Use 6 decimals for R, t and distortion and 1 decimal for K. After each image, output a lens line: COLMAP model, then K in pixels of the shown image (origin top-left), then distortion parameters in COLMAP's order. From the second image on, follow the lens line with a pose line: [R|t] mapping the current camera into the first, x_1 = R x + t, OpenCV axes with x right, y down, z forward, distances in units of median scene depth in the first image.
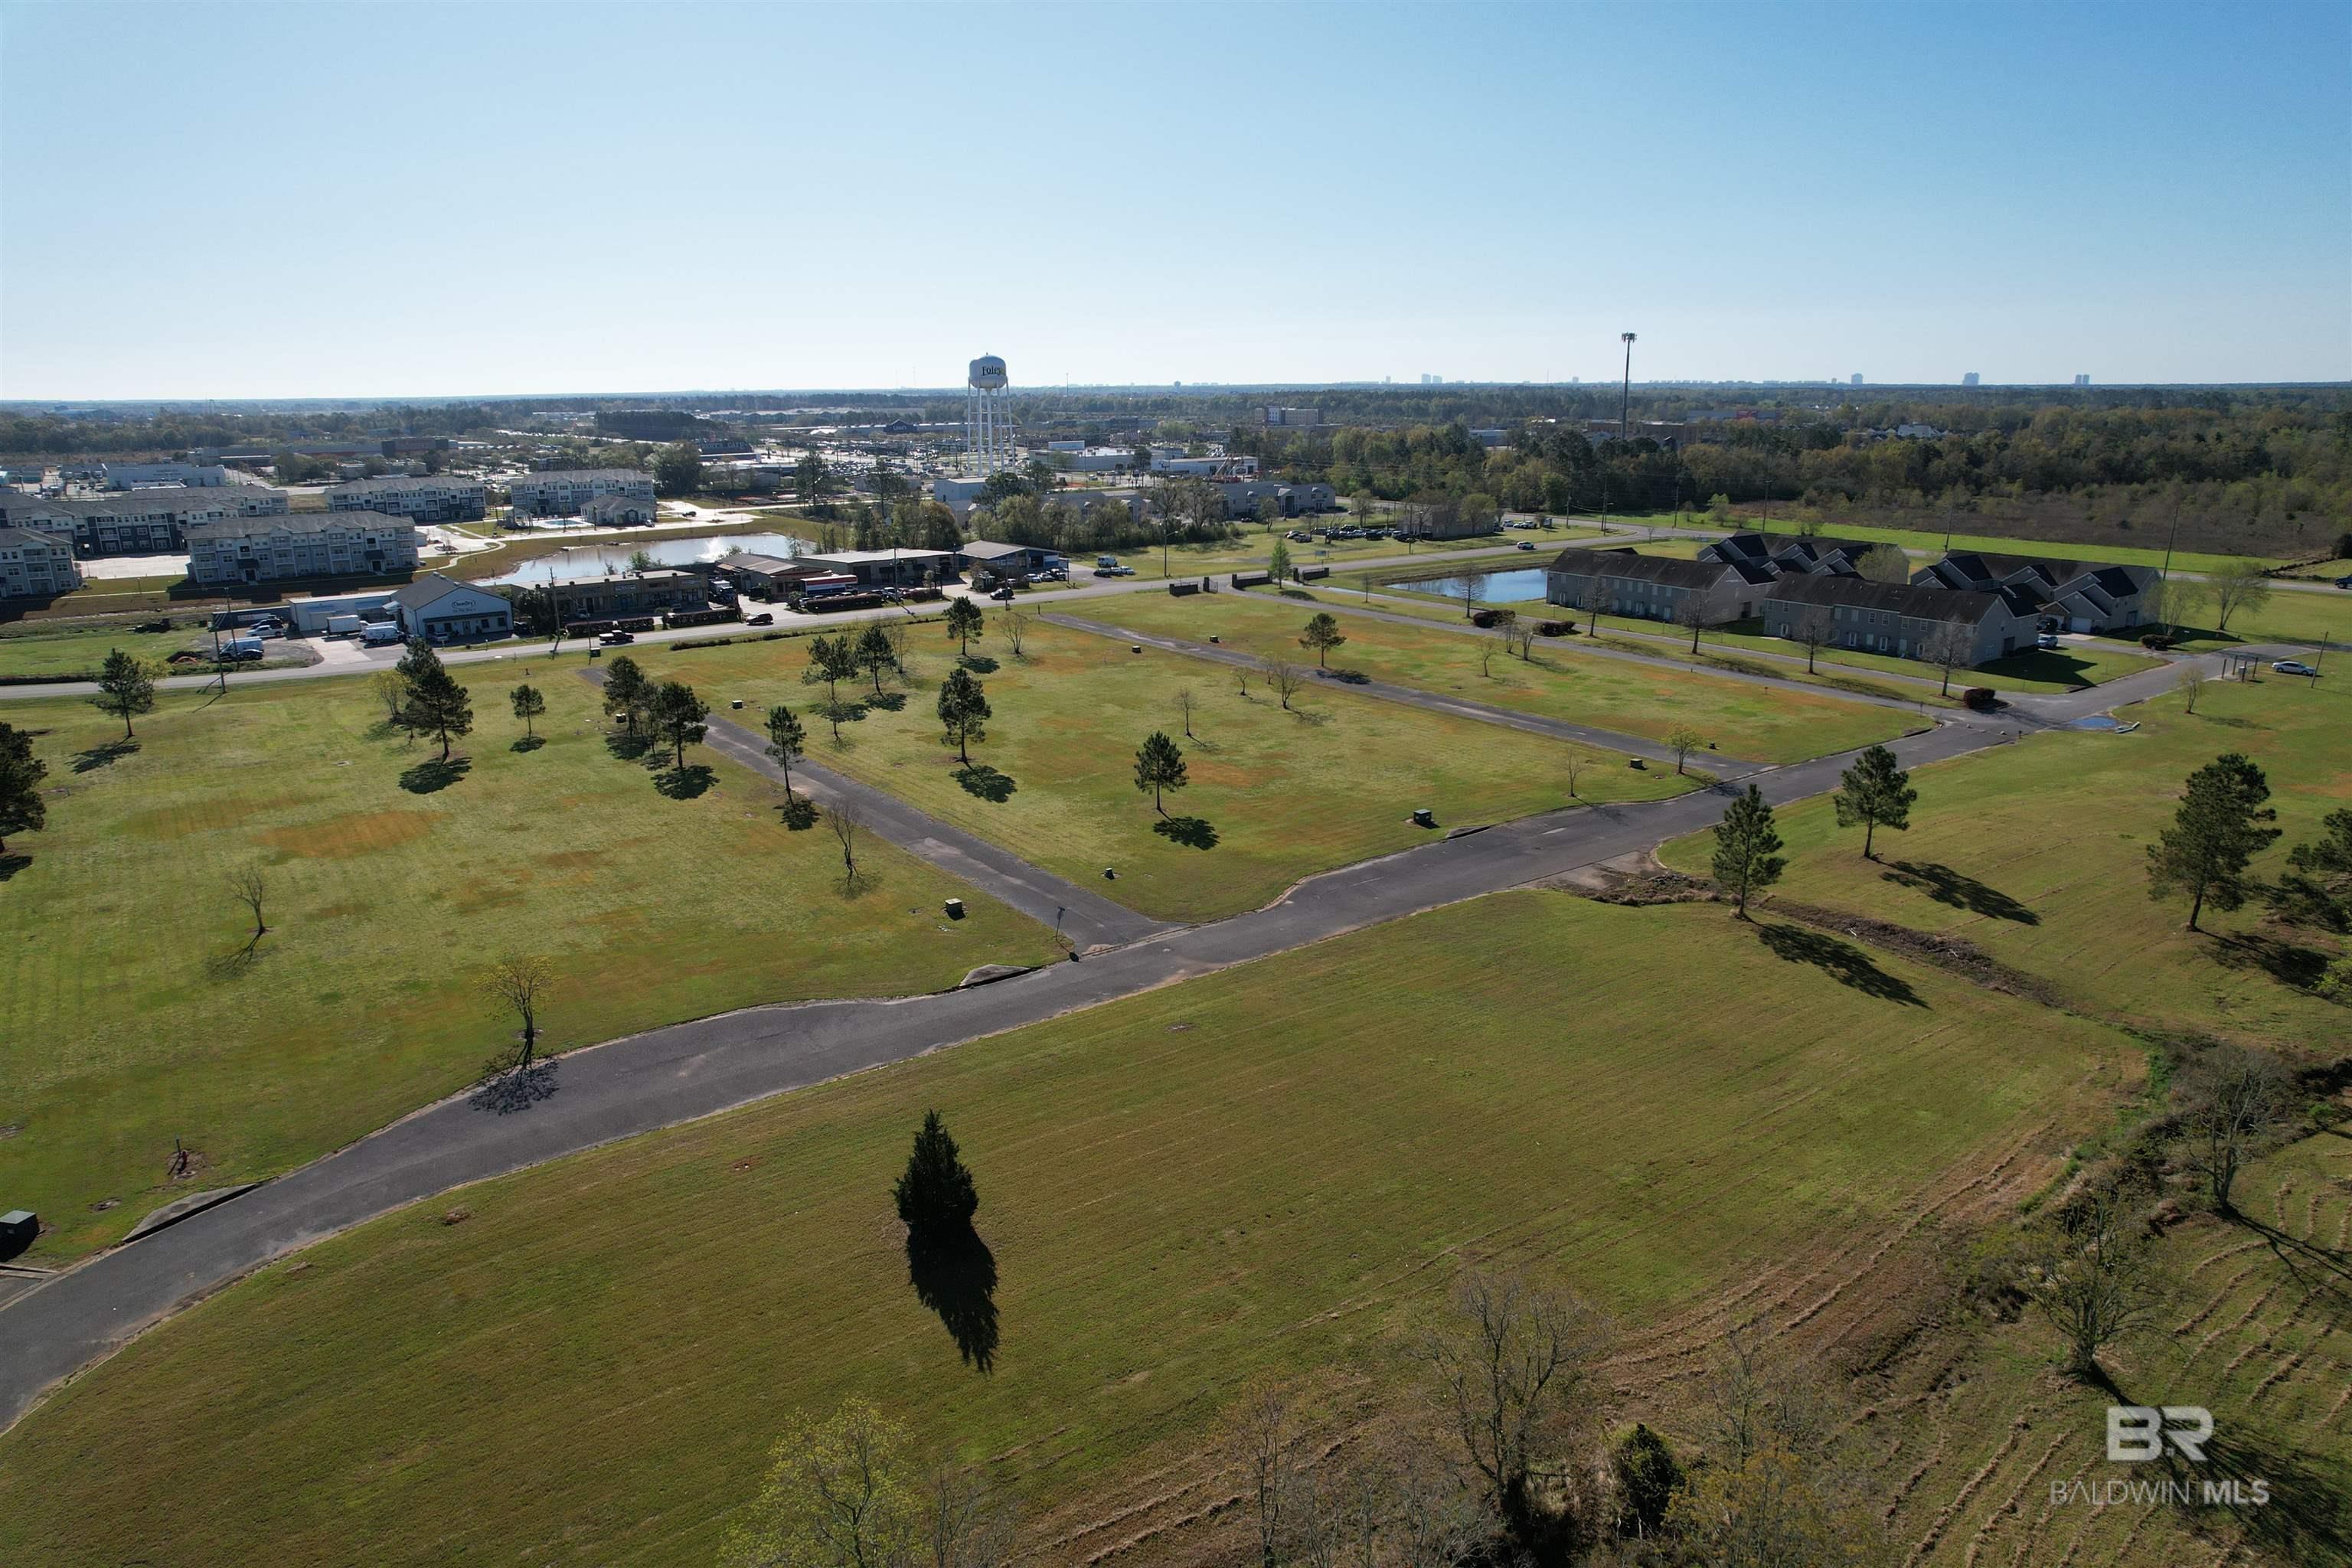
lens RADIAL K [[1502.9, 0, 1184.8], [0, 1502.9, 797.3], [0, 0, 1]] dist [-0.078331, 0.066993]
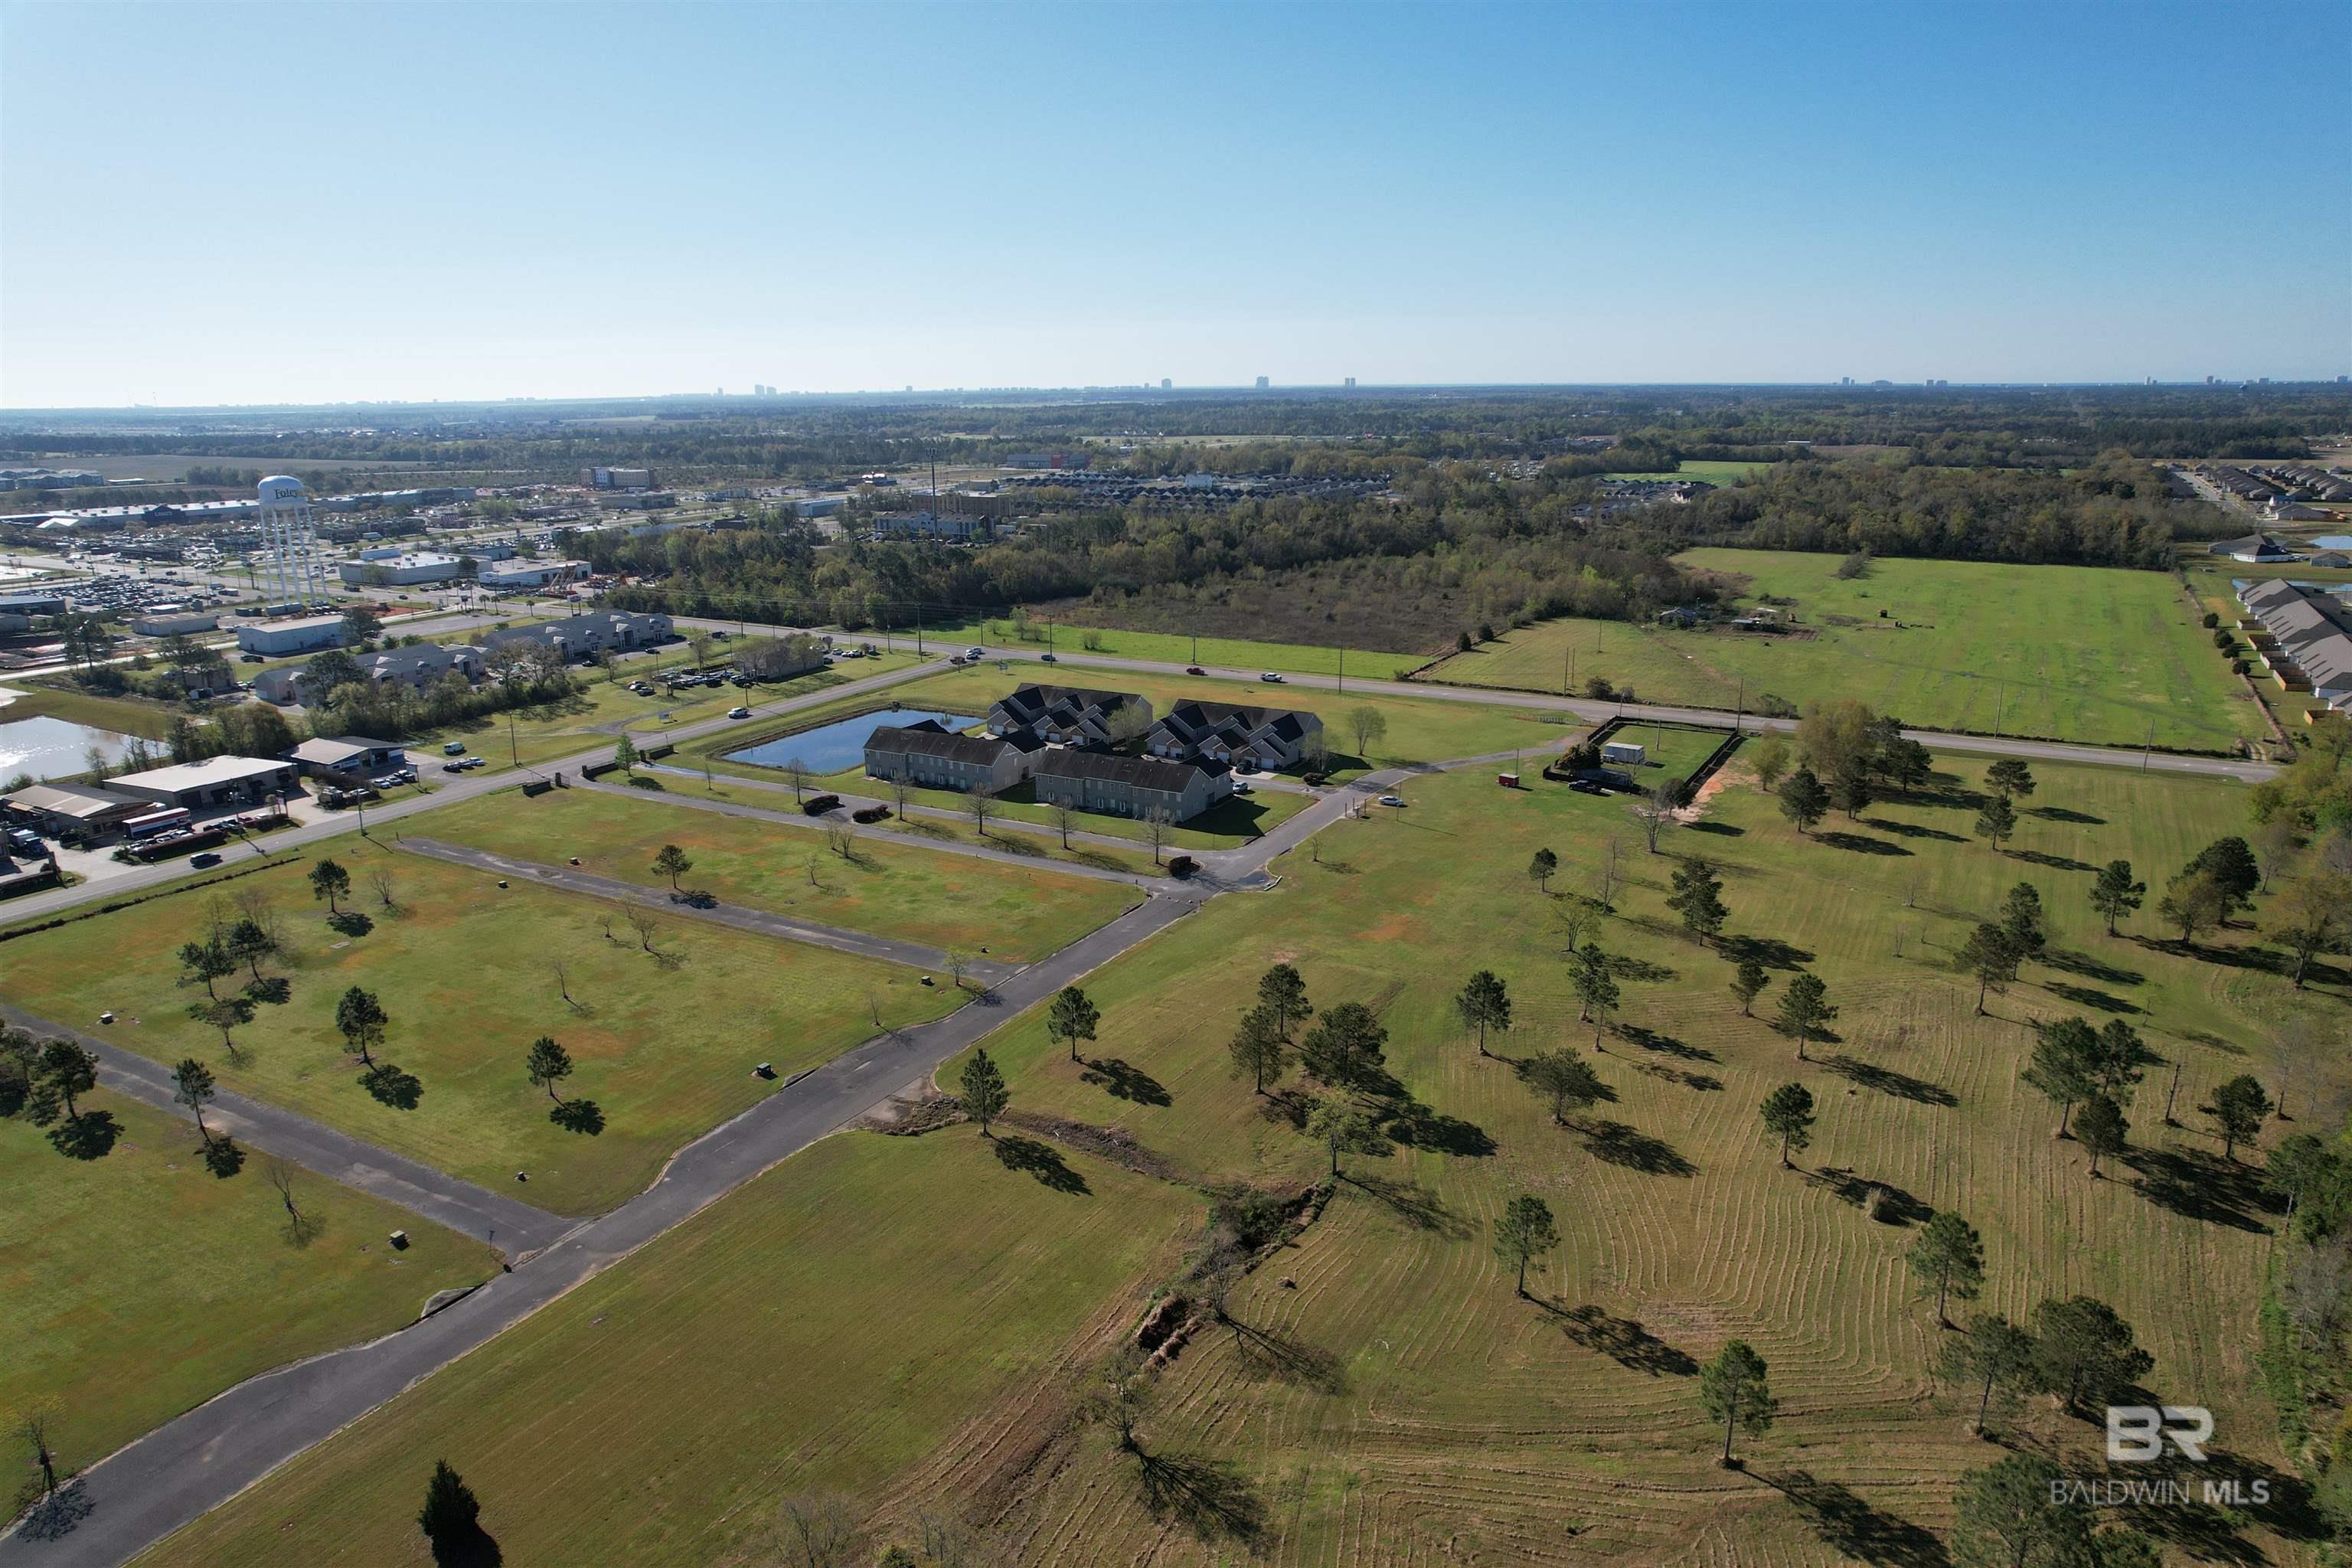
lens RADIAL K [[1502.9, 0, 1183.3], [0, 1502.9, 801.5], [0, 0, 1]] dist [-0.078331, 0.066993]
pose [[0.912324, -0.114036, 0.393270, 0.004651], [0.113990, 0.993203, 0.023560, -0.182562], [-0.393283, 0.023335, 0.919121, -0.315619]]
